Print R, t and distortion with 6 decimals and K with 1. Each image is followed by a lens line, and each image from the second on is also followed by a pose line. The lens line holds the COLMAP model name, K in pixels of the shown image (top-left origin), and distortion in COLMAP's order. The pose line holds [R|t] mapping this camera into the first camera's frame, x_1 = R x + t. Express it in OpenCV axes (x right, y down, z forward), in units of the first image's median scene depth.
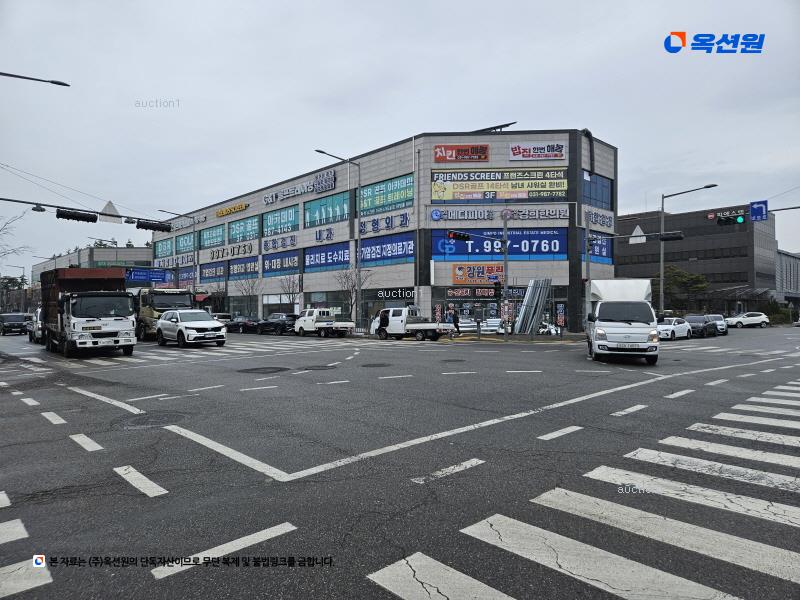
lens RADIAL K [[542.3, 0, 400.0], [0, 542.3, 300.0], [0, 0, 1]] dist [0.058284, -0.002874]
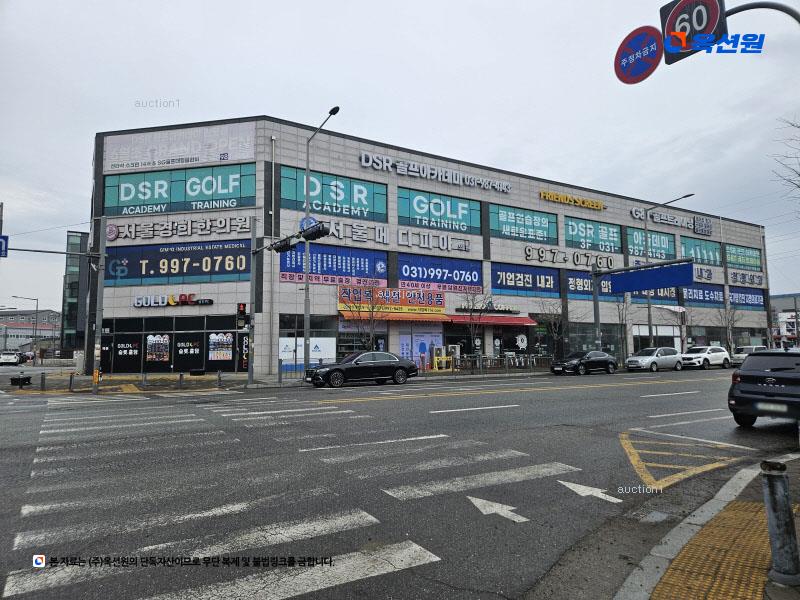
lens RADIAL K [[542.3, 0, 400.0], [0, 542.3, 300.0], [0, 0, 1]] dist [0.058284, -0.002874]
pose [[0.197733, 0.096213, 0.975523, -1.197350], [-0.013899, 0.995347, -0.095351, 0.040202], [-0.980157, 0.005295, 0.198150, 1.247606]]
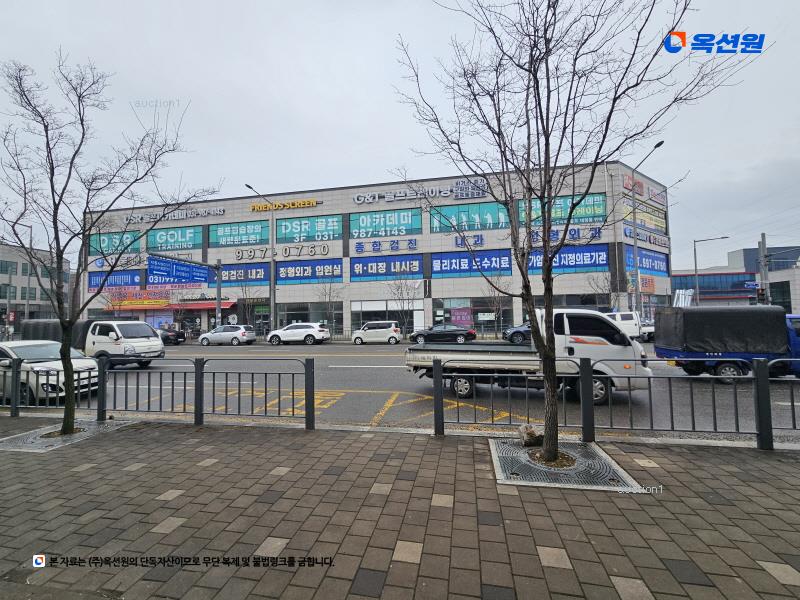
lens RADIAL K [[324.5, 0, 400.0], [0, 324.5, 300.0], [0, 0, 1]] dist [-0.000318, -0.000425]
pose [[0.808513, 0.034343, 0.587475, -0.532827], [-0.001809, 0.998436, -0.055878, 0.019727], [-0.588476, 0.044115, 0.807311, 0.544981]]
